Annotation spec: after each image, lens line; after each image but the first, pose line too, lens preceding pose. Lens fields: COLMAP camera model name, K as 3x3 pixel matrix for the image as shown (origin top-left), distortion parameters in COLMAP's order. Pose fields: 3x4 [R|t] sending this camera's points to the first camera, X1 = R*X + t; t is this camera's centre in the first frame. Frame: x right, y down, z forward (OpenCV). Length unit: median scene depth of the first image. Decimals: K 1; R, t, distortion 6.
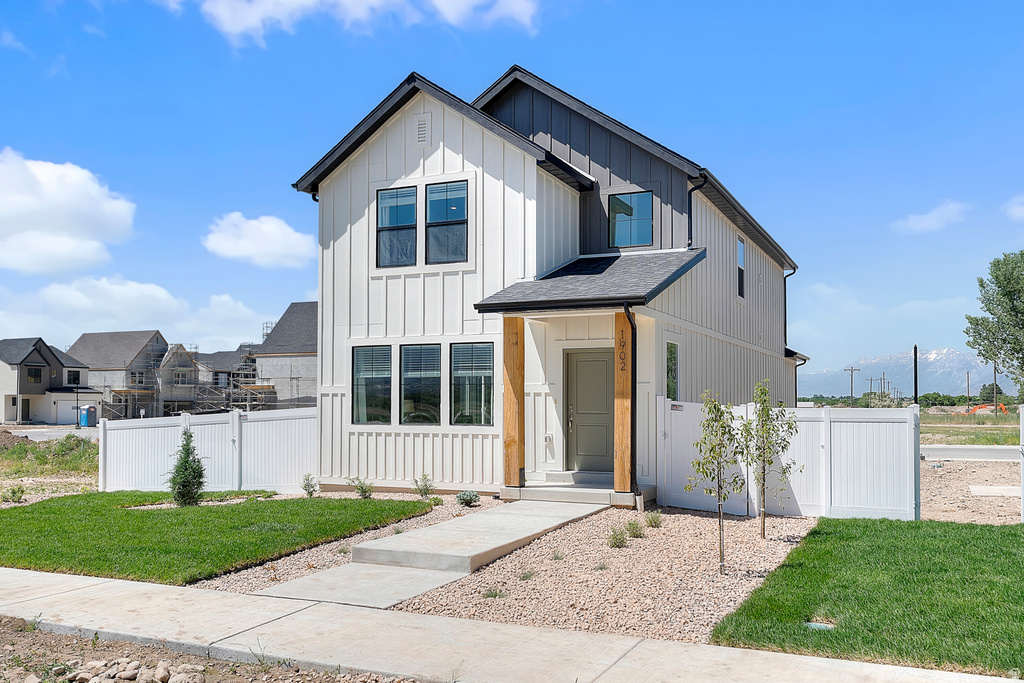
lens RADIAL K [[897.3, 0, 515.8], [0, 897.3, 379.9], [0, 0, 1]] dist [-0.041926, 0.019497]
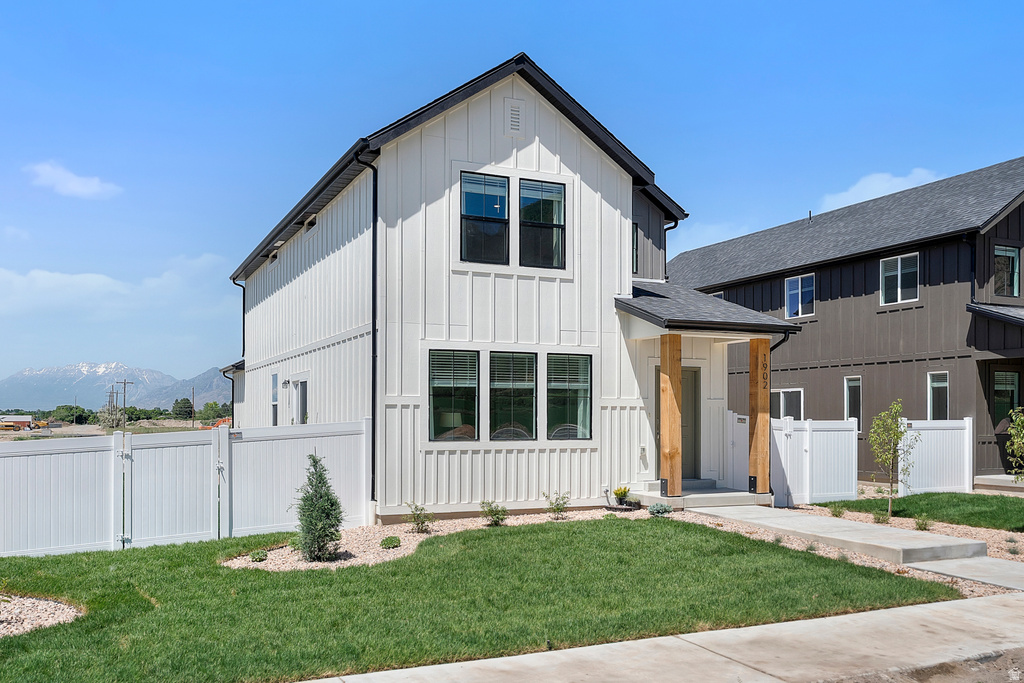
lens RADIAL K [[897.3, 0, 500.0], [0, 897.3, 414.5], [0, 0, 1]] dist [-0.041926, 0.019497]
pose [[0.658937, 0.003340, 0.752191, -0.802207], [-0.021166, 0.999676, 0.014103, 0.011262], [-0.751901, -0.025214, 0.658794, 0.404345]]
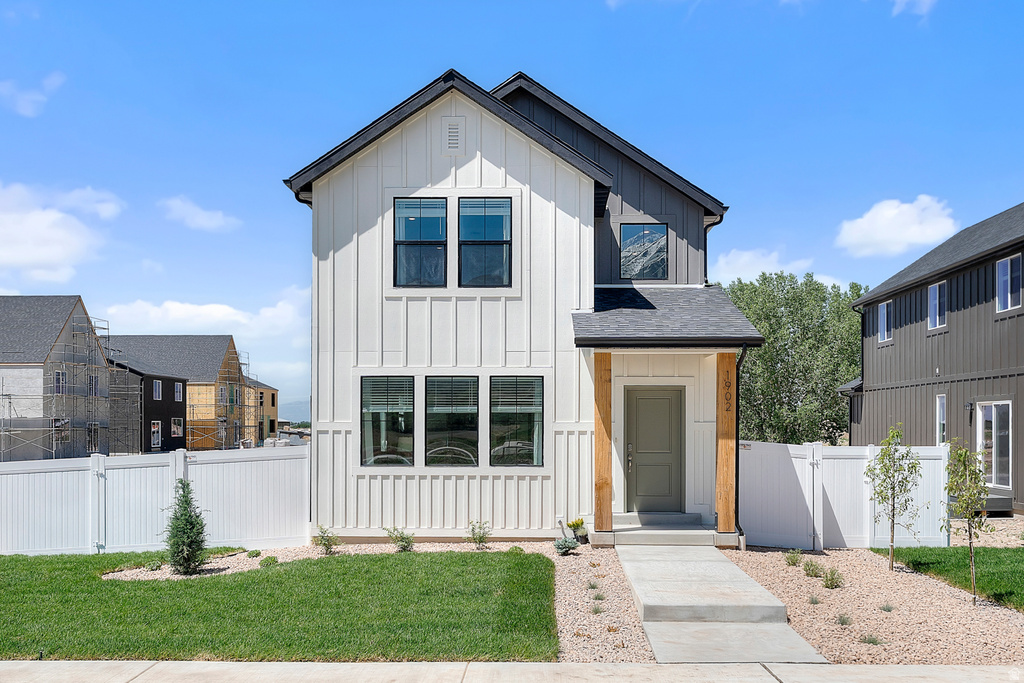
lens RADIAL K [[998.3, 0, 510.3], [0, 998.3, 424.5], [0, 0, 1]] dist [-0.049463, 0.000000]
pose [[0.920702, 0.001003, 0.390264, -0.439984], [-0.011549, 0.999629, 0.024677, -0.016733], [-0.390095, -0.027228, 0.920372, 0.060023]]
